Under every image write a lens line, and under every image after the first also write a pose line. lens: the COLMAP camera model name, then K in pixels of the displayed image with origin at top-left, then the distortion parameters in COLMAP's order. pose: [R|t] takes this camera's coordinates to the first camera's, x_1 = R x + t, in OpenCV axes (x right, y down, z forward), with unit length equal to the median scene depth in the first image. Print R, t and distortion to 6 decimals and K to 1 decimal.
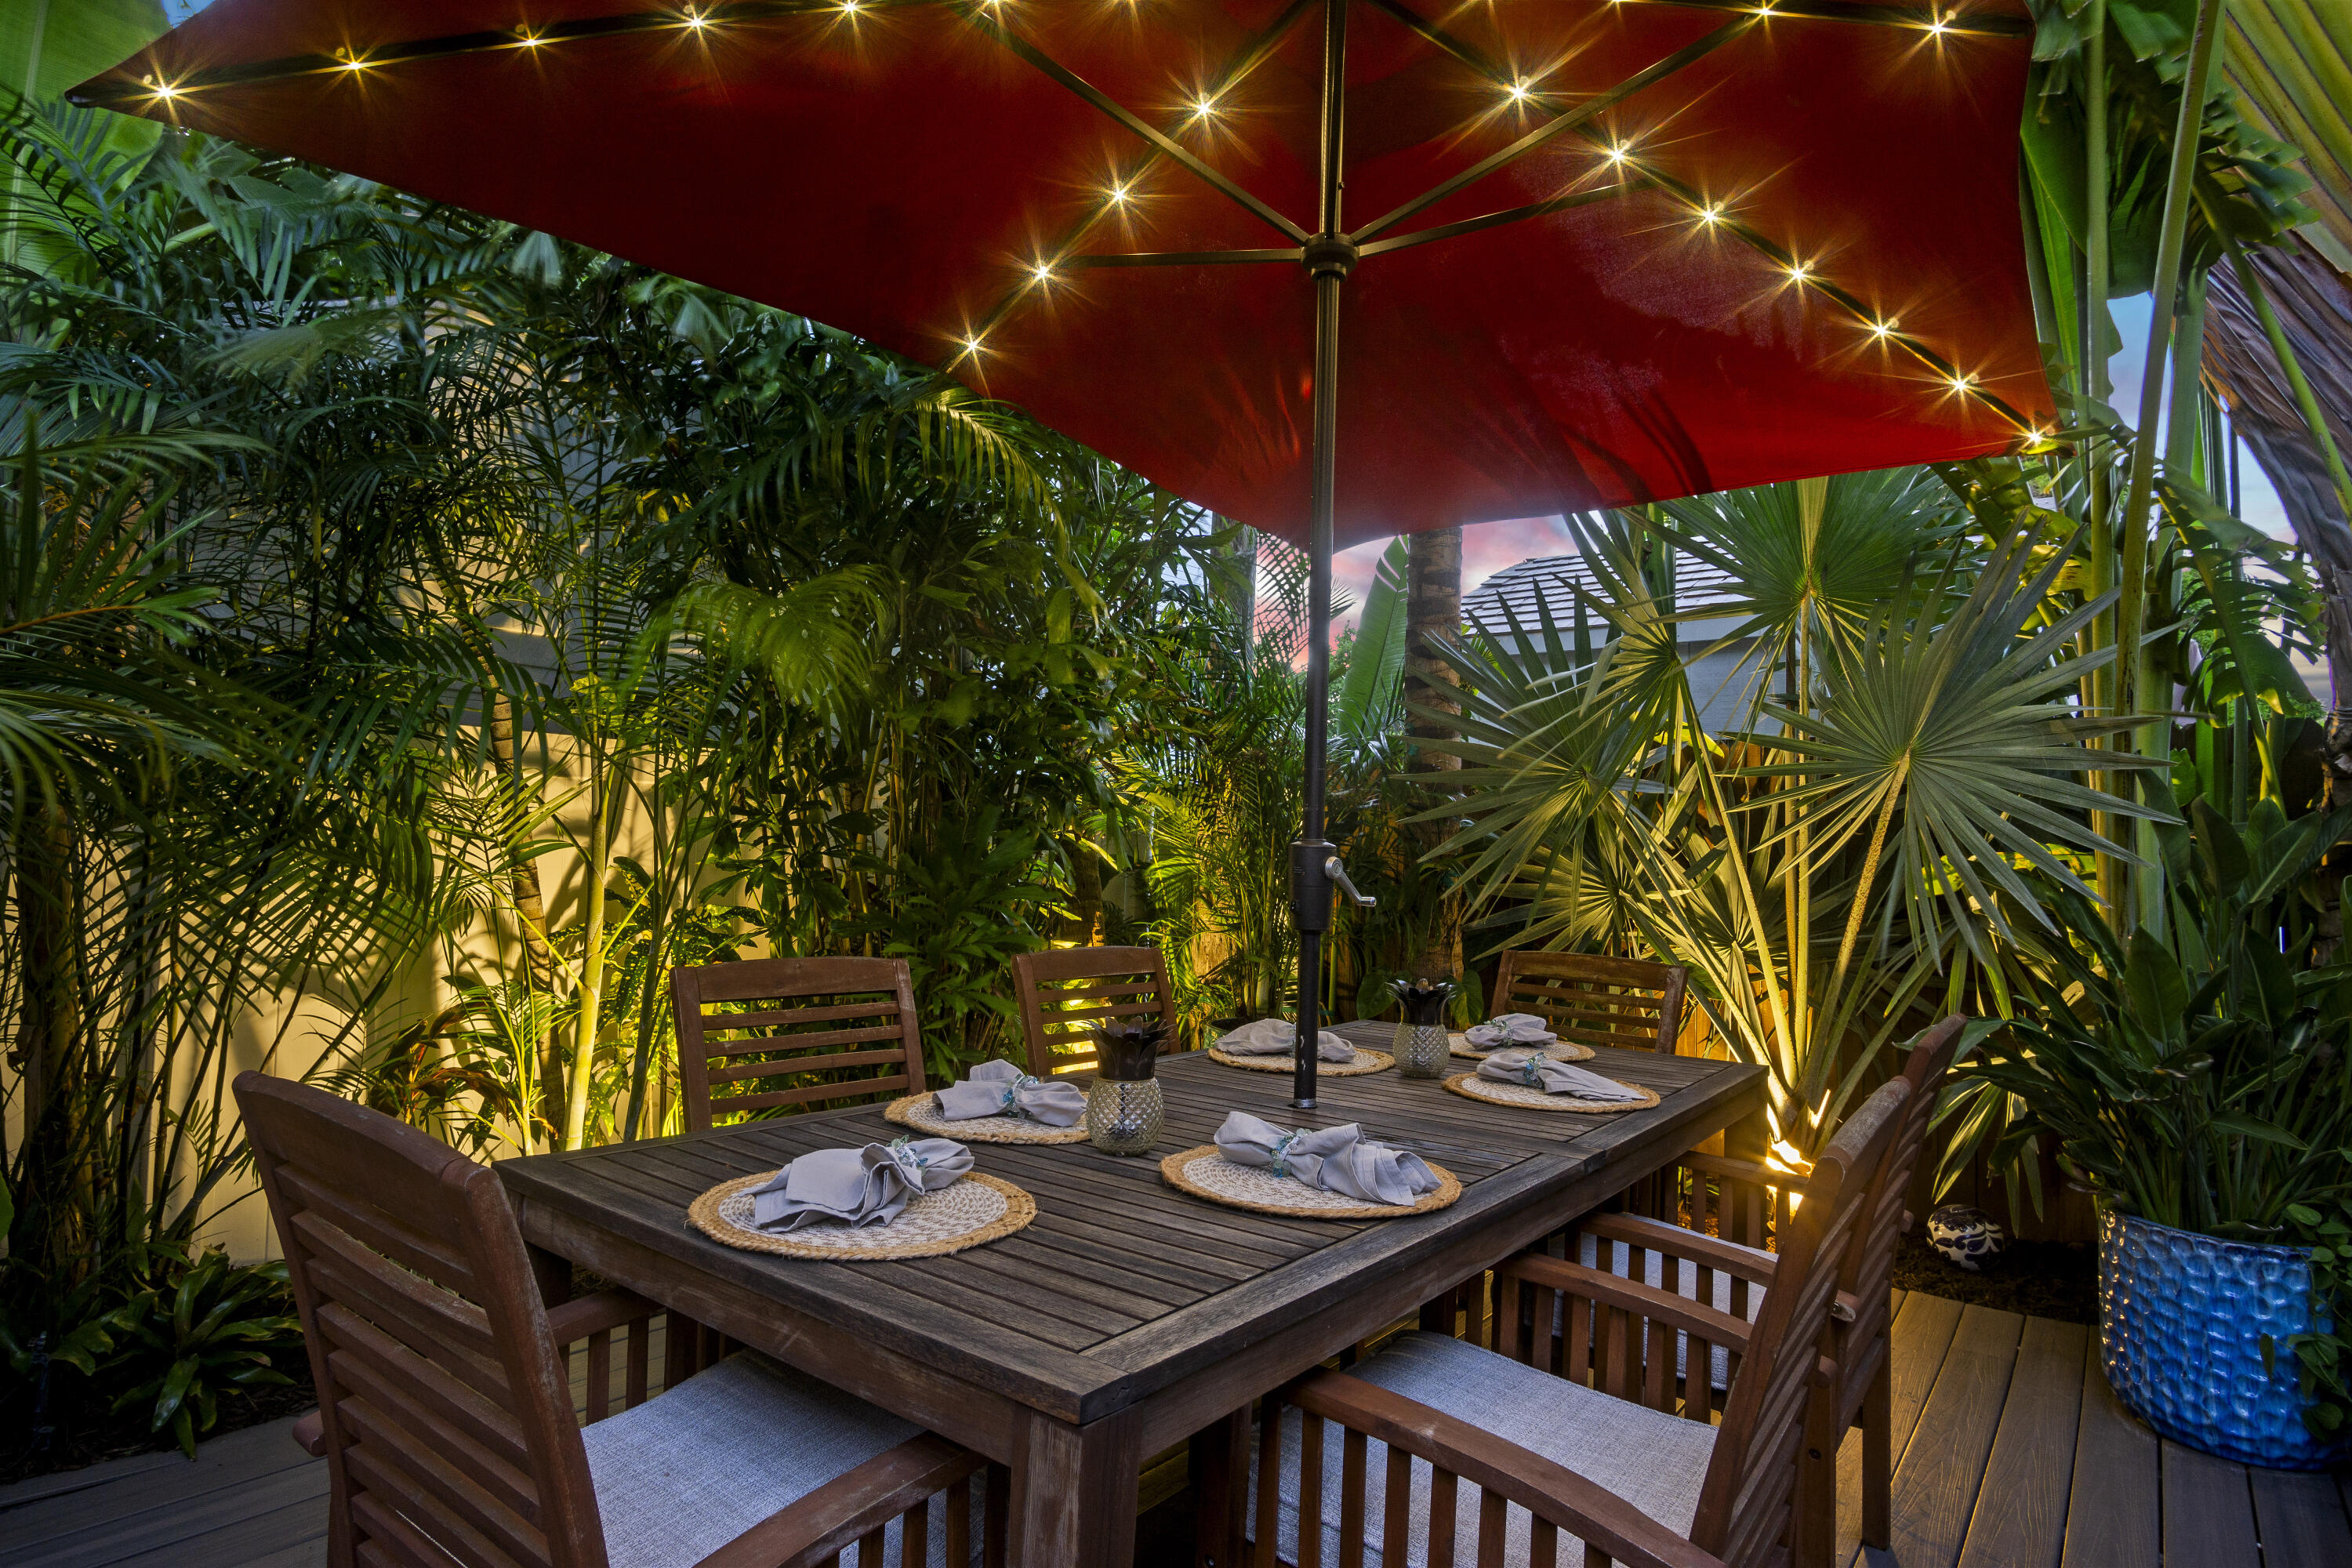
lens RADIAL K [[1284.4, 0, 1170.2], [0, 1284.4, 833.2], [0, 0, 1]] dist [-0.022464, -0.000778]
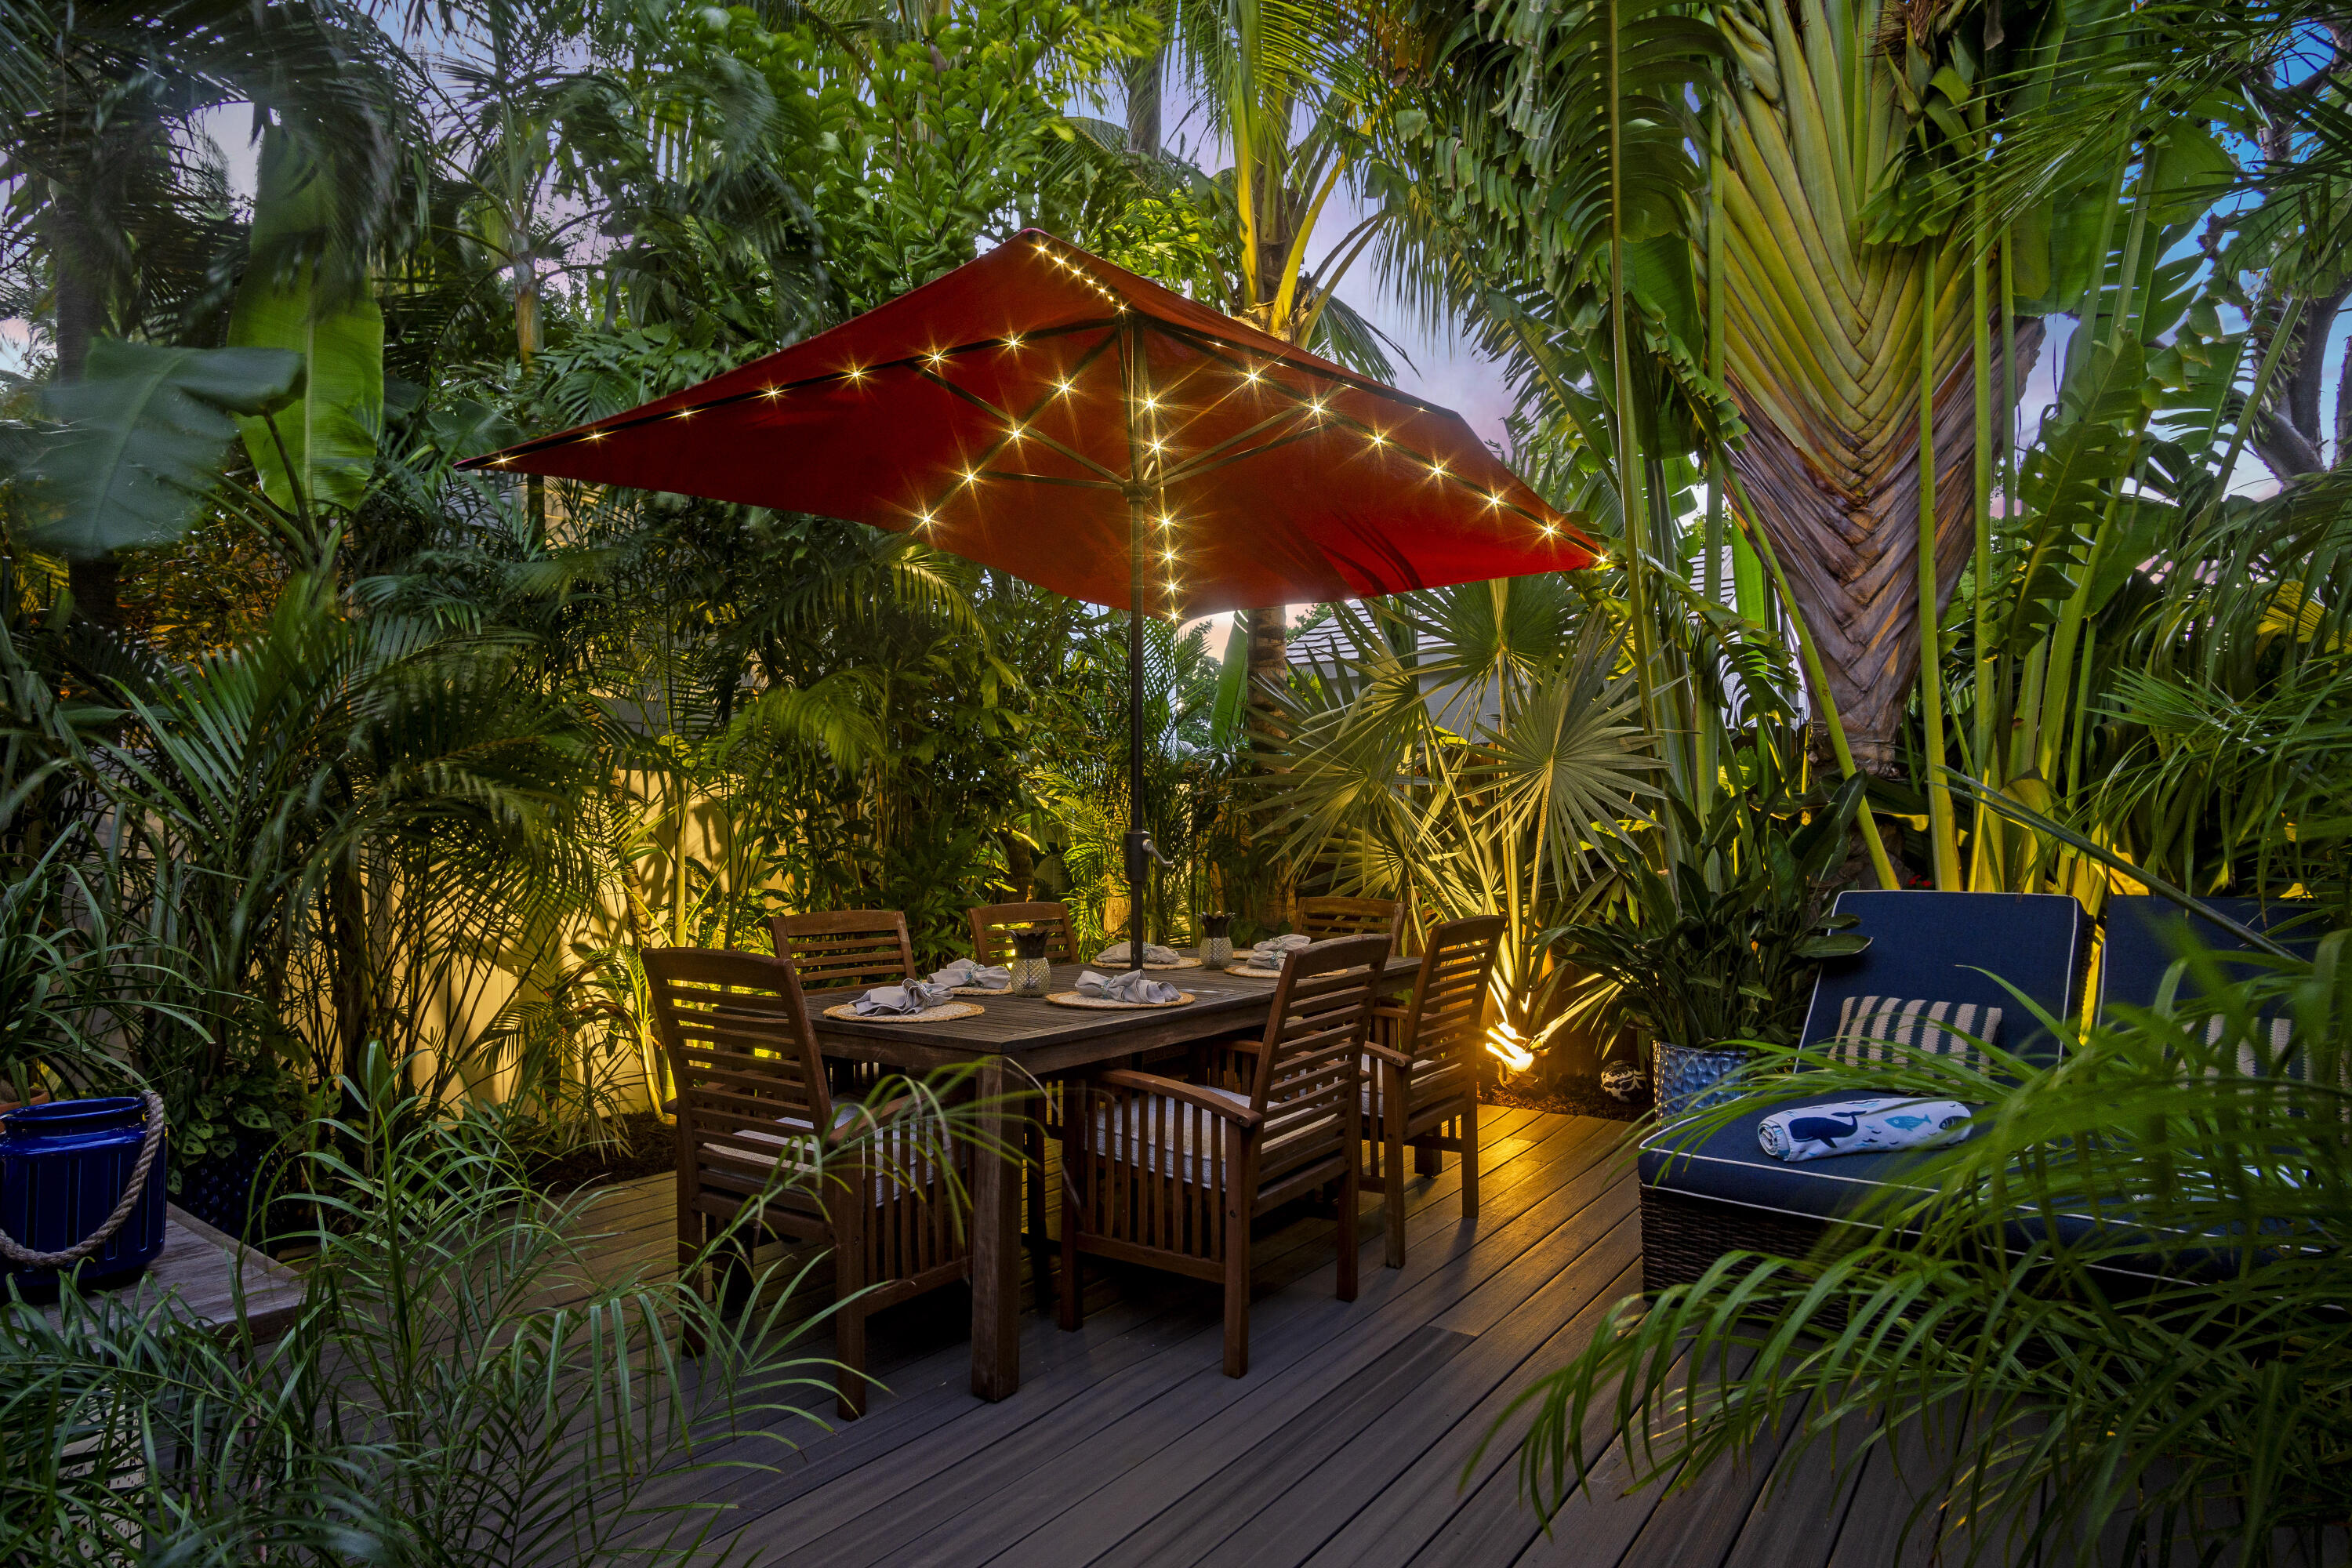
lens RADIAL K [[1231.7, 0, 1176.7], [0, 1231.7, 836.5], [0, 0, 1]] dist [0.000138, -0.000105]
pose [[0.998056, -0.035349, 0.051327, 0.047471], [0.034556, 0.999271, 0.016255, -0.007516], [-0.051864, -0.014450, 0.998550, -0.420028]]
